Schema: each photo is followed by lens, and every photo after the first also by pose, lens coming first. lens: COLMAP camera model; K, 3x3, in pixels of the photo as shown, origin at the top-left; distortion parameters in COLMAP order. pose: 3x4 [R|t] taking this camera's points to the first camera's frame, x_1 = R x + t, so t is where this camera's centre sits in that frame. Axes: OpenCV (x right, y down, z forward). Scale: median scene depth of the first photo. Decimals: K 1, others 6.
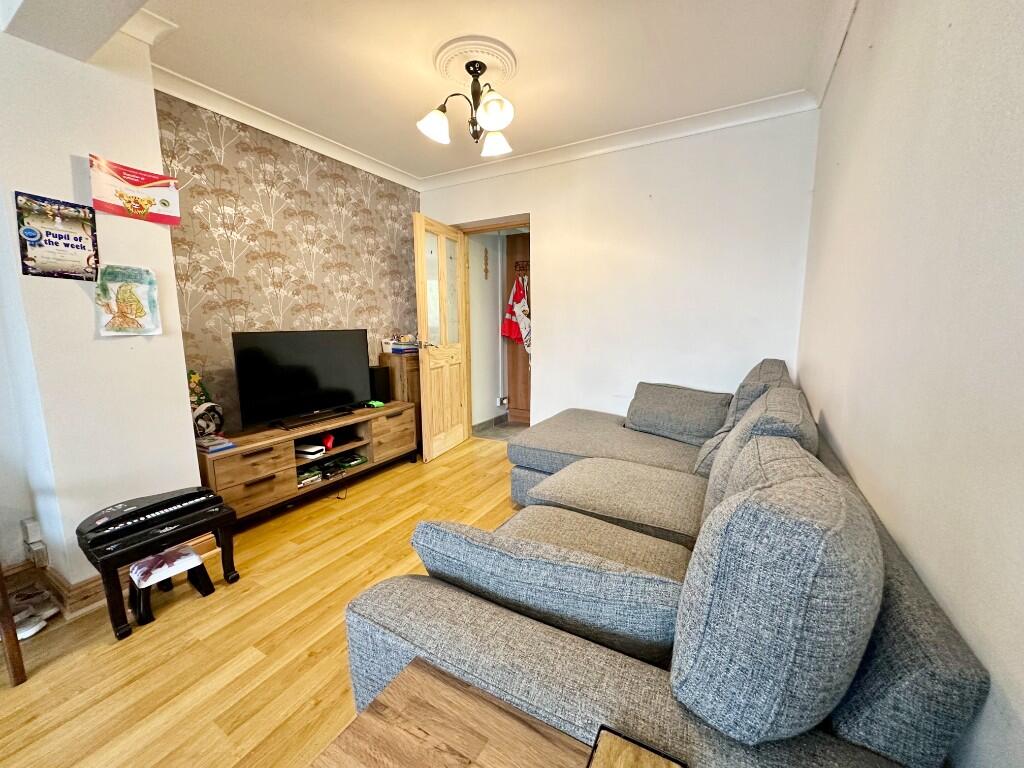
lens RADIAL K [[407.3, 0, 511.8], [0, 407.3, 382.6], [0, 0, 1]] dist [-0.002093, -0.000037]
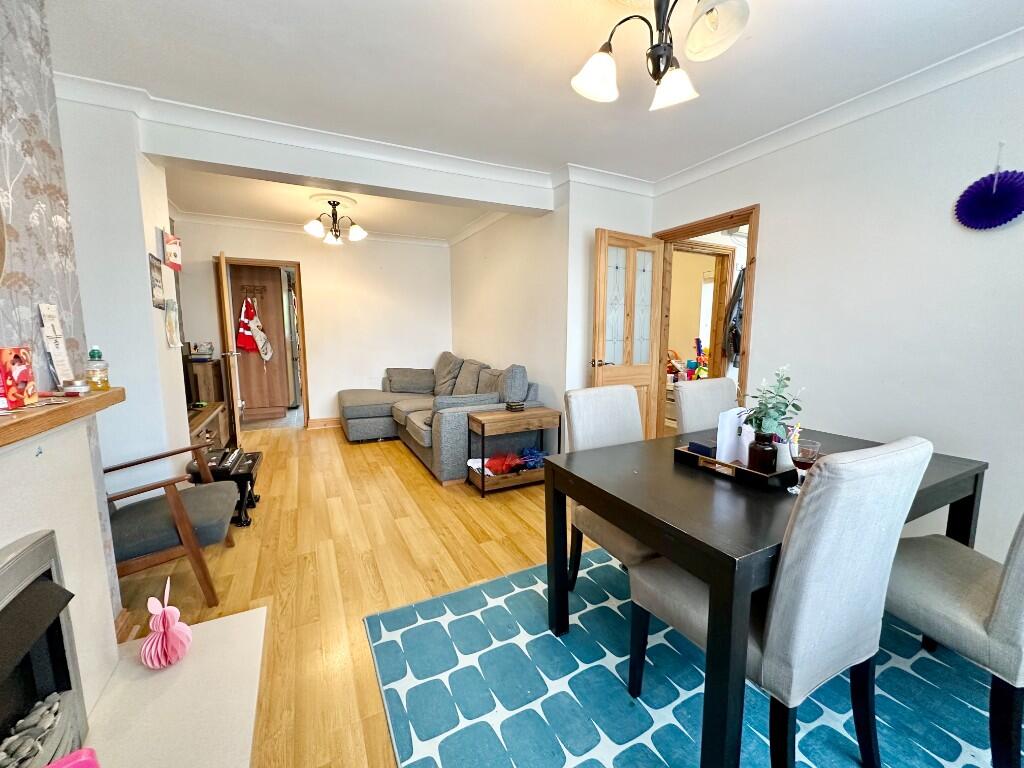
lens RADIAL K [[407.3, 0, 511.8], [0, 407.3, 382.6], [0, 0, 1]] dist [-0.002093, -0.000037]
pose [[0.552380, -0.101373, 0.827406, -0.987569], [0.123483, 0.991578, 0.039049, 0.066991], [-0.824396, 0.080600, 0.560245, -0.520550]]
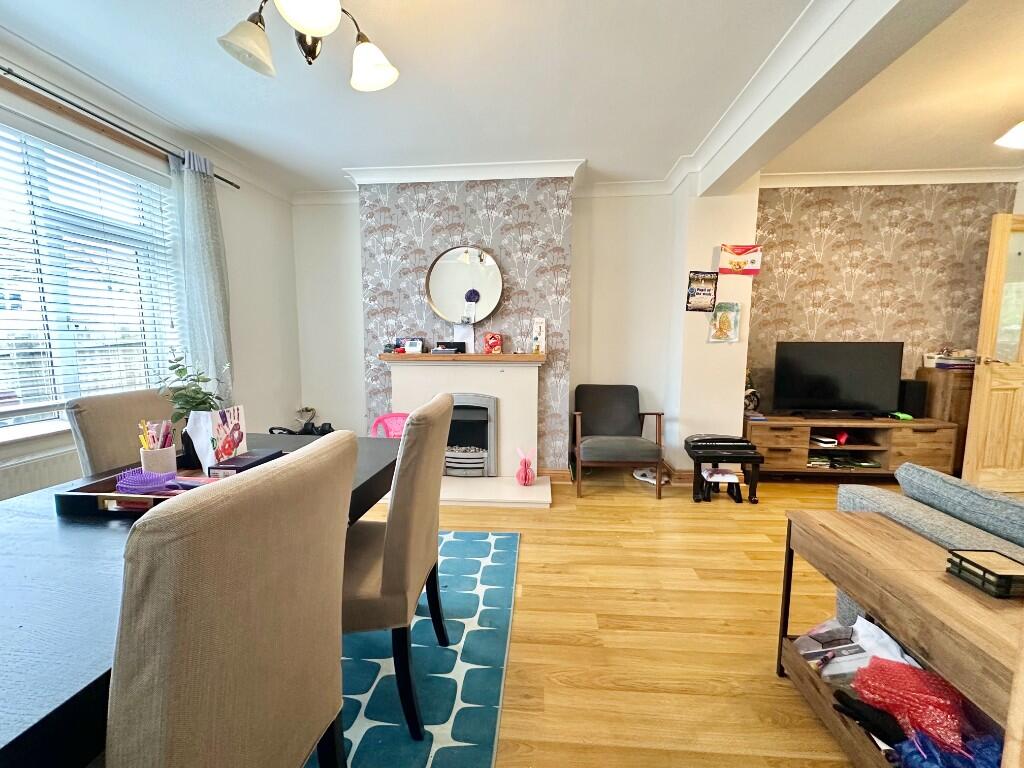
lens RADIAL K [[407.3, 0, 511.8], [0, 407.3, 382.6], [0, 0, 1]] dist [-0.002093, -0.000037]
pose [[0.426539, 0.103600, -0.898516, 0.178321], [-0.137882, 0.989255, 0.048608, 0.065919], [0.893898, 0.103156, 0.436241, -0.371306]]
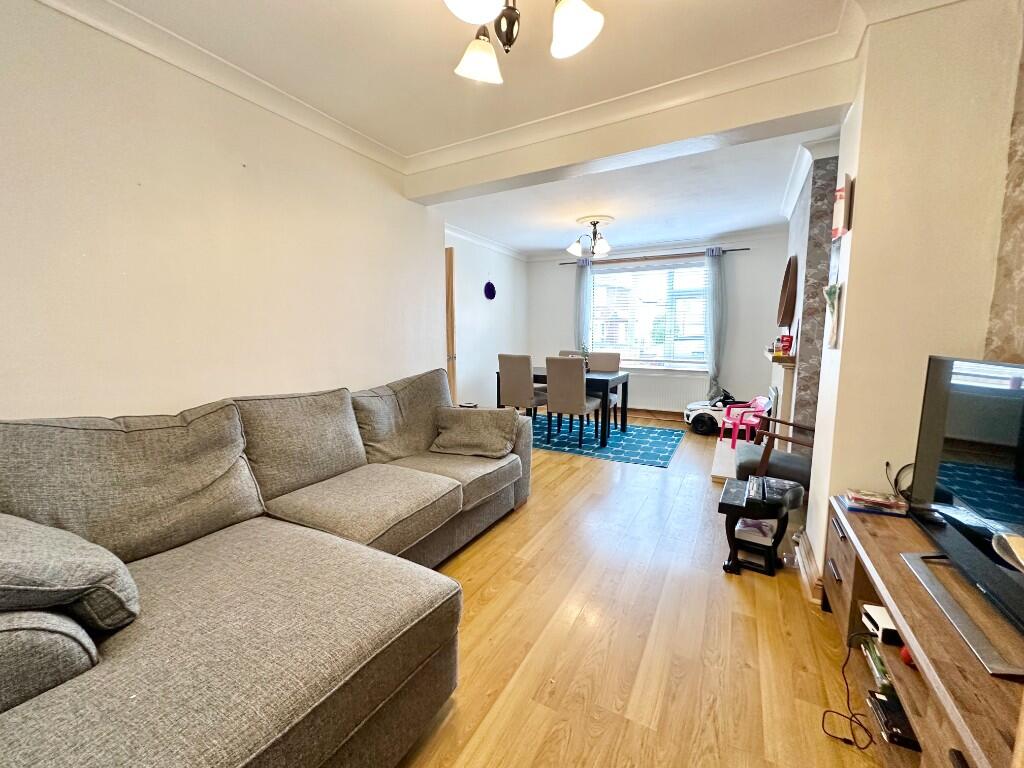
lens RADIAL K [[407.3, 0, 511.8], [0, 407.3, 382.6], [0, 0, 1]] dist [-0.002093, -0.000037]
pose [[-0.999973, 0.004928, -0.005391, -0.071960], [0.003335, 0.964700, 0.263330, -0.202278], [0.006498, 0.263305, -0.964691, 1.346768]]
